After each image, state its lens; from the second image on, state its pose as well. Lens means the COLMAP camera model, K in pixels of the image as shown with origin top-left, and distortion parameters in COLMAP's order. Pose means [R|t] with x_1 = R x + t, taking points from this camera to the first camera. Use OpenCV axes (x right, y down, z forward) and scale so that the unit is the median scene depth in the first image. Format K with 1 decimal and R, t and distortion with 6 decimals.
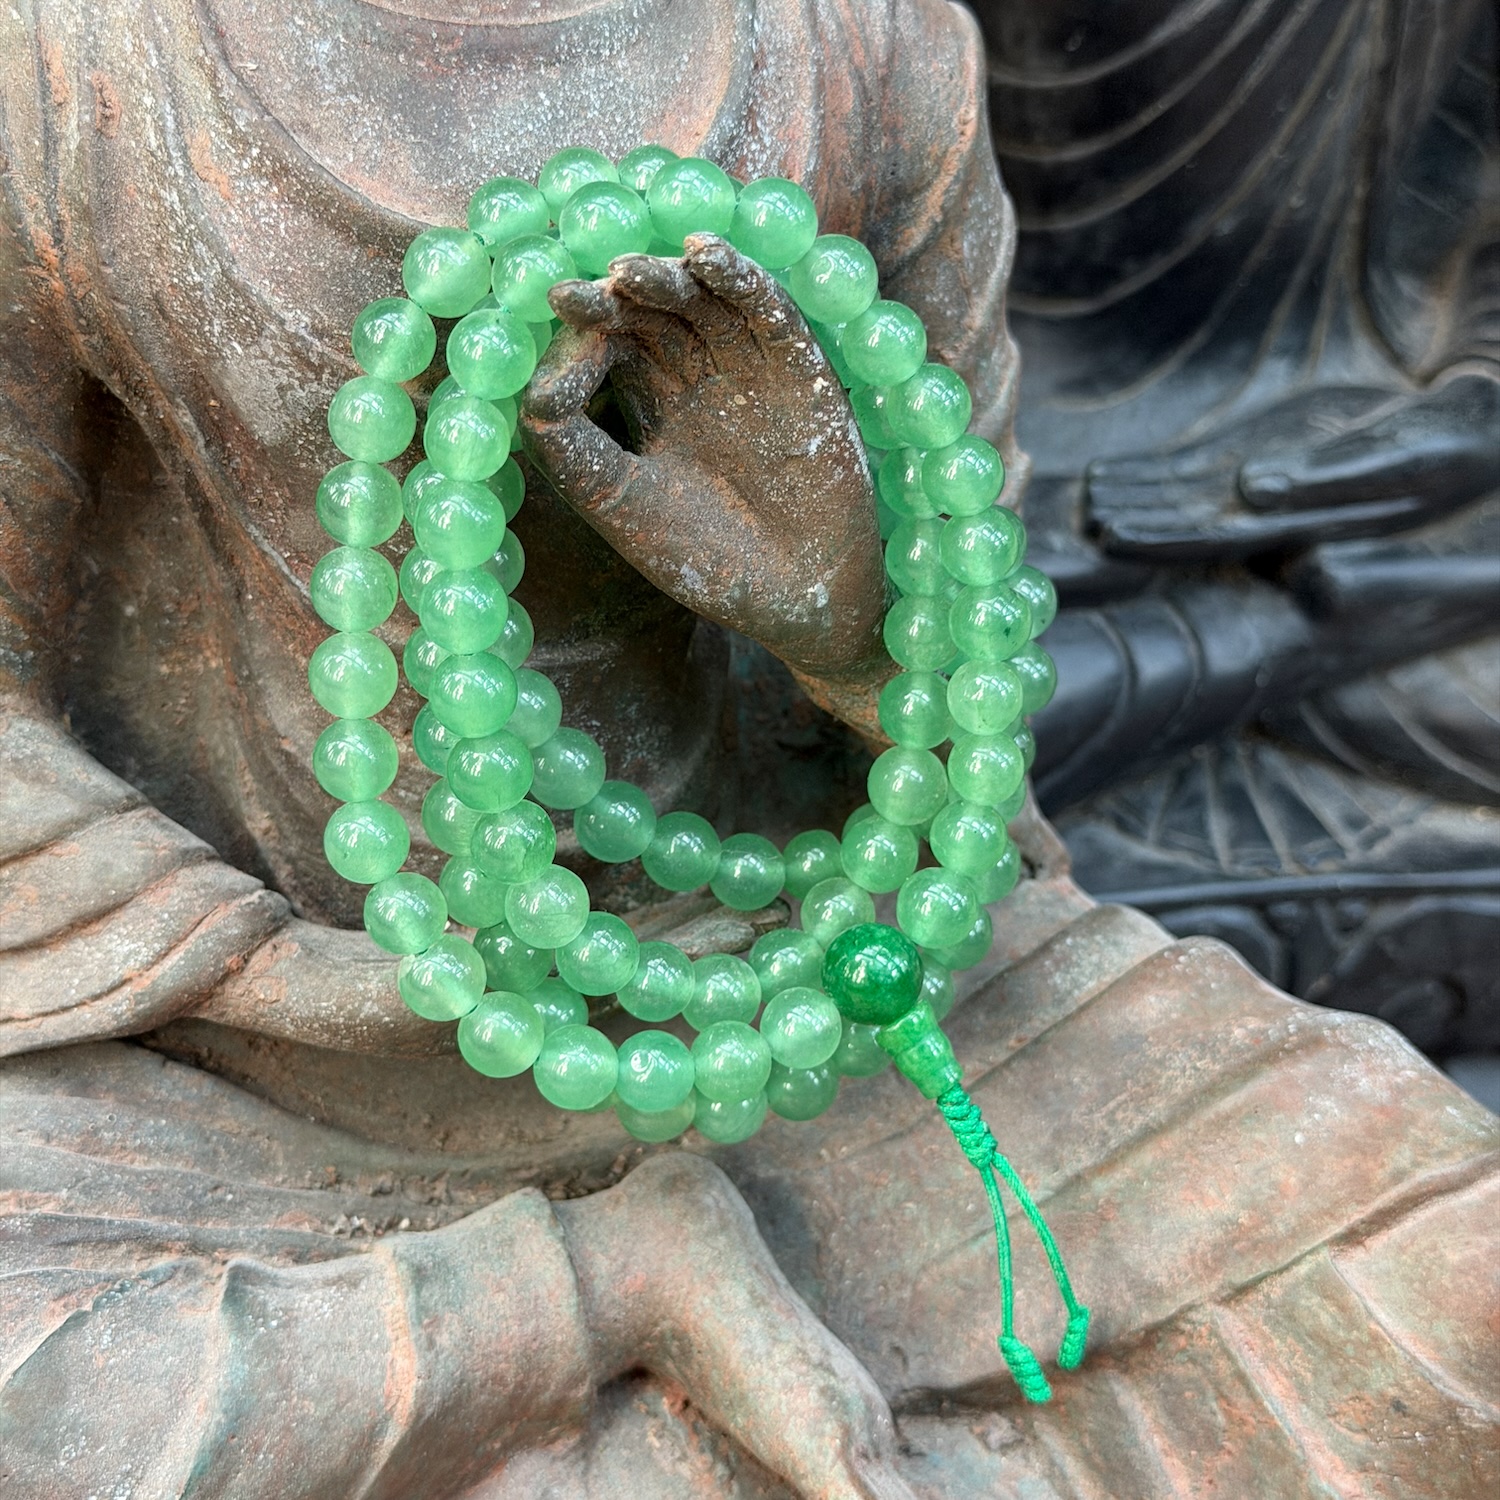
lens RADIAL K [[2888.1, 0, 741.9], [0, 2888.1, 757.1], [0, 0, 1]] dist [0.126433, 0.000000]
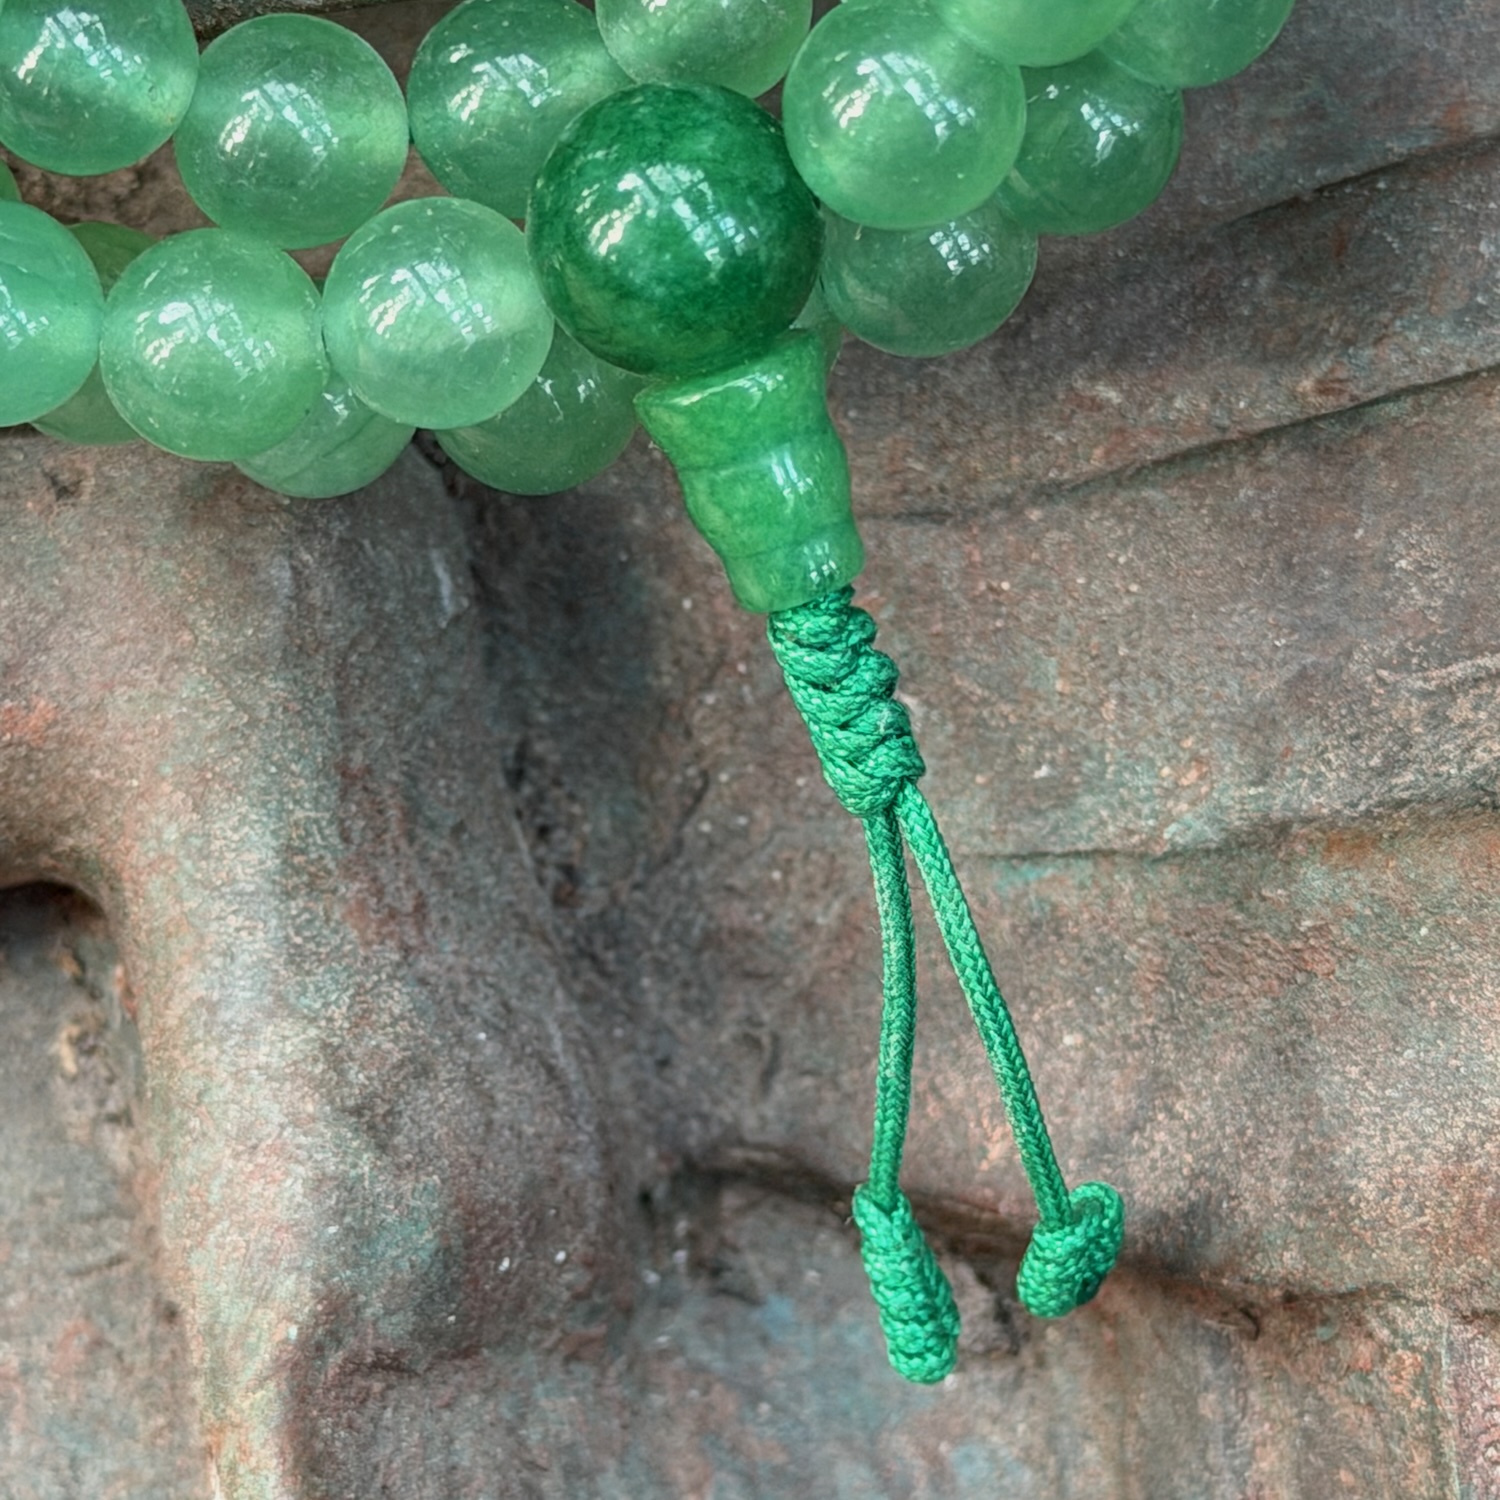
lens RADIAL K [[6252.2, 0, 775.1], [0, 6252.2, 778.9], [0, 0, 1]] dist [0.111798, 0.000000]
pose [[0.907952, 0.347161, -0.234738, 0.252280], [-0.218139, 0.869782, 0.442600, -0.199499], [0.357825, -0.350654, 0.865450, 0.333025]]
